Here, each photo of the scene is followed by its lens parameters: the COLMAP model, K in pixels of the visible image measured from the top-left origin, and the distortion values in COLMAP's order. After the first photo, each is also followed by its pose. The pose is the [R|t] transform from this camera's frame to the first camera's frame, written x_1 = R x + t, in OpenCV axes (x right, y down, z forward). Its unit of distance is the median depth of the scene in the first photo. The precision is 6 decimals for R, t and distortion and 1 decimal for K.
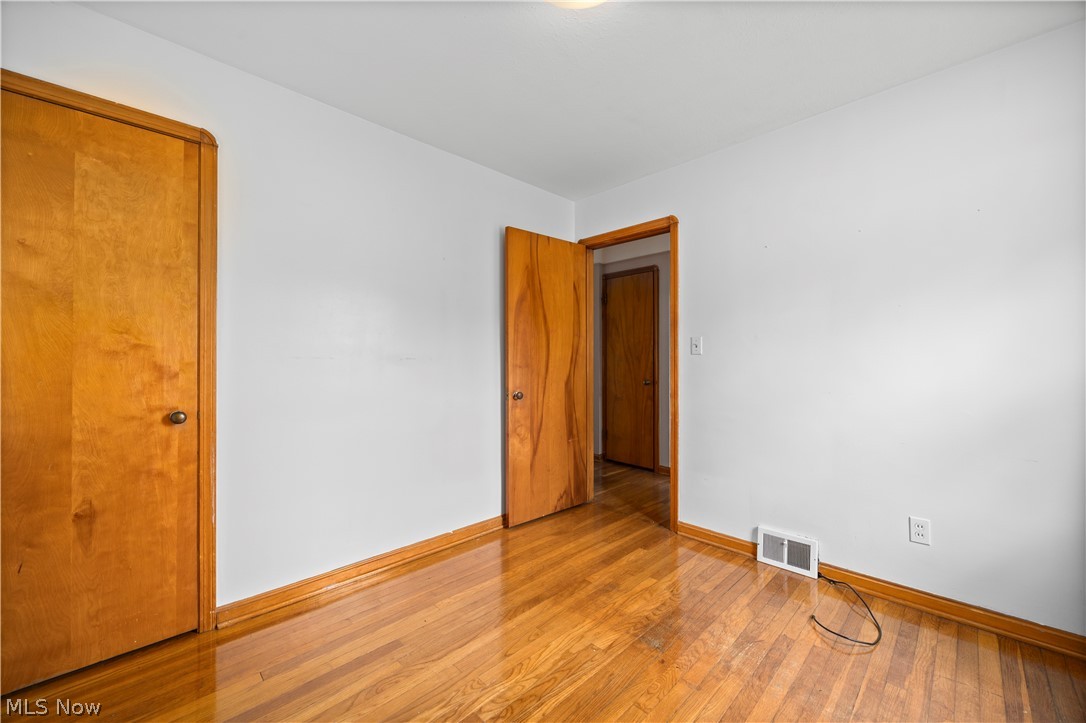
lens RADIAL K [[424.8, 0, 539.0], [0, 424.8, 360.2], [0, 0, 1]] dist [-0.003079, -0.000138]
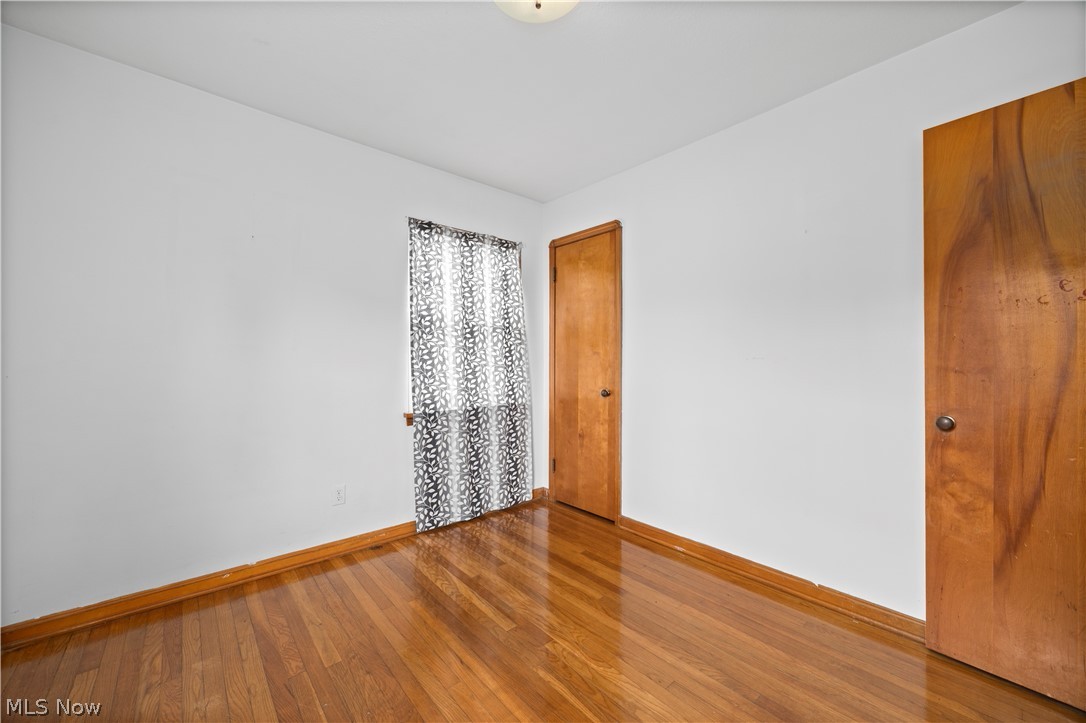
lens RADIAL K [[424.8, 0, 546.1], [0, 424.8, 358.2], [0, 0, 1]] dist [-0.003079, -0.000138]
pose [[-0.065583, -0.002771, -0.997843, 0.743838], [0.003803, 0.999988, -0.003027, -0.003743], [0.997840, -0.003993, -0.065572, 0.710238]]
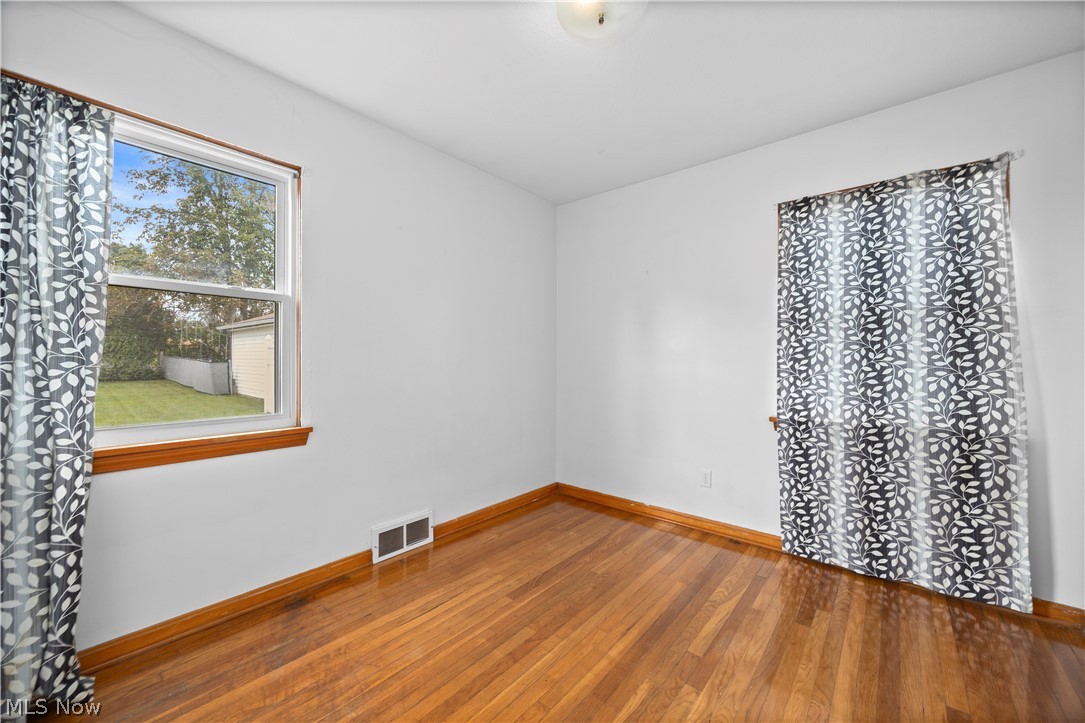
lens RADIAL K [[424.4, 0, 546.0], [0, 424.4, 364.1], [0, 0, 1]] dist [-0.003079, -0.000138]
pose [[-0.997729, -0.005059, -0.067165, 0.195183], [-0.004730, 0.999976, -0.005048, 0.019299], [0.067189, -0.004719, -0.997729, 1.361465]]
